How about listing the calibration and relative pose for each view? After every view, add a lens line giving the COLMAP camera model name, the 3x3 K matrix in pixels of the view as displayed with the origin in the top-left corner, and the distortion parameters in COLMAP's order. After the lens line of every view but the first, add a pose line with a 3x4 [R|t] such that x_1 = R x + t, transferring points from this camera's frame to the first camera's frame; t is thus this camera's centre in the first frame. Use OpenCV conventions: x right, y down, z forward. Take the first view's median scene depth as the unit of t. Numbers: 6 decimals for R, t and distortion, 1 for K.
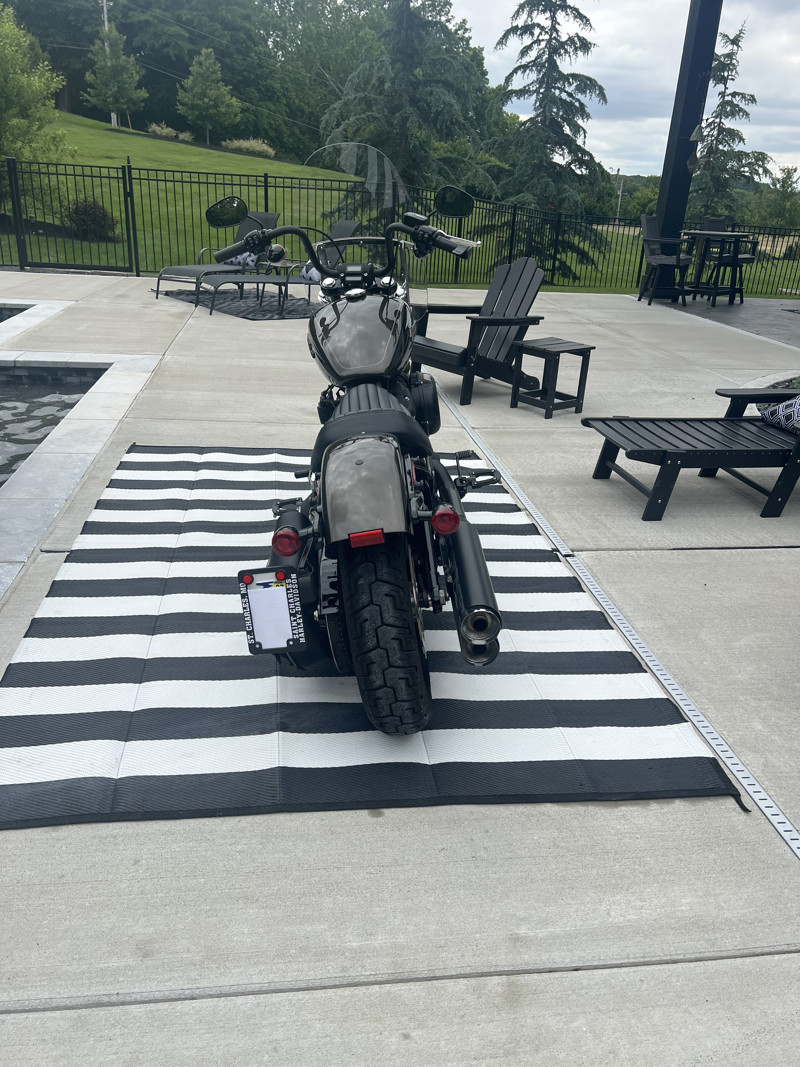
lens RADIAL K [[779.3, 0, 400.0], [0, 779.3, 533.5], [0, 0, 1]] dist [0.062231, -0.084856]
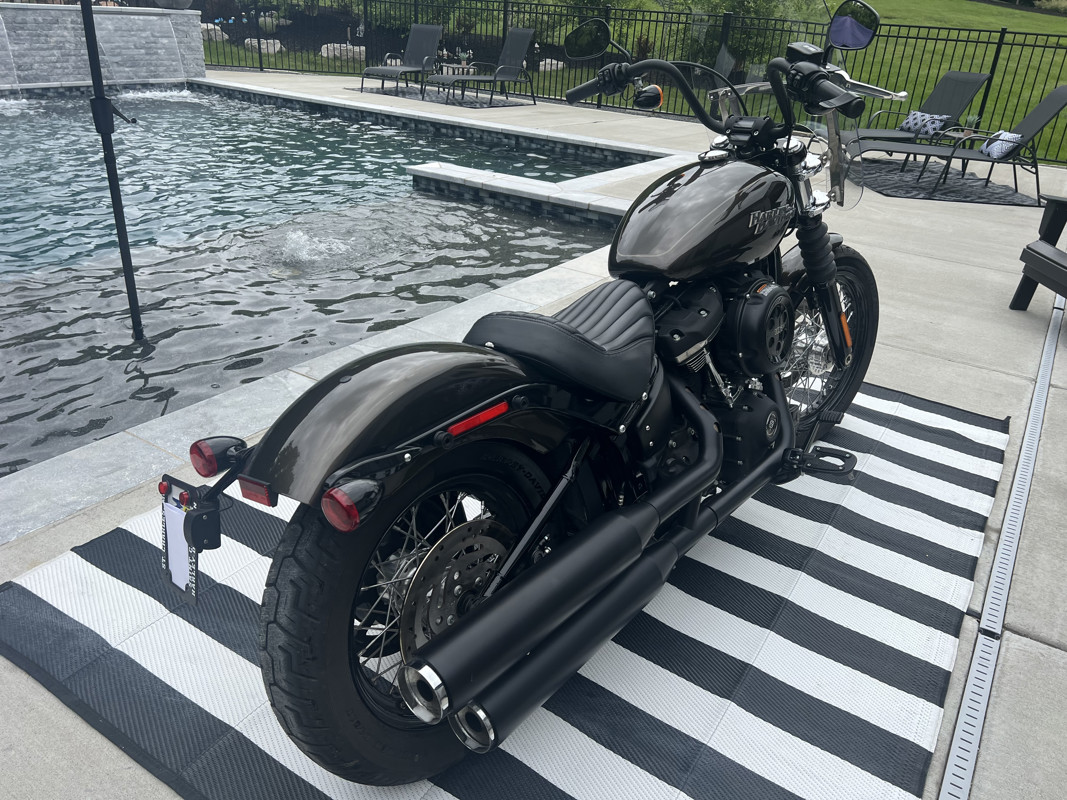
lens RADIAL K [[803.6, 0, 533.5], [0, 803.6, 400.0], [0, 0, 1]] dist [-0.002589, -0.004936]
pose [[0.757630, 0.274657, -0.592081, 0.135089], [-0.275775, 0.956904, 0.091010, -0.050946], [0.591561, 0.094329, 0.800723, 0.149449]]
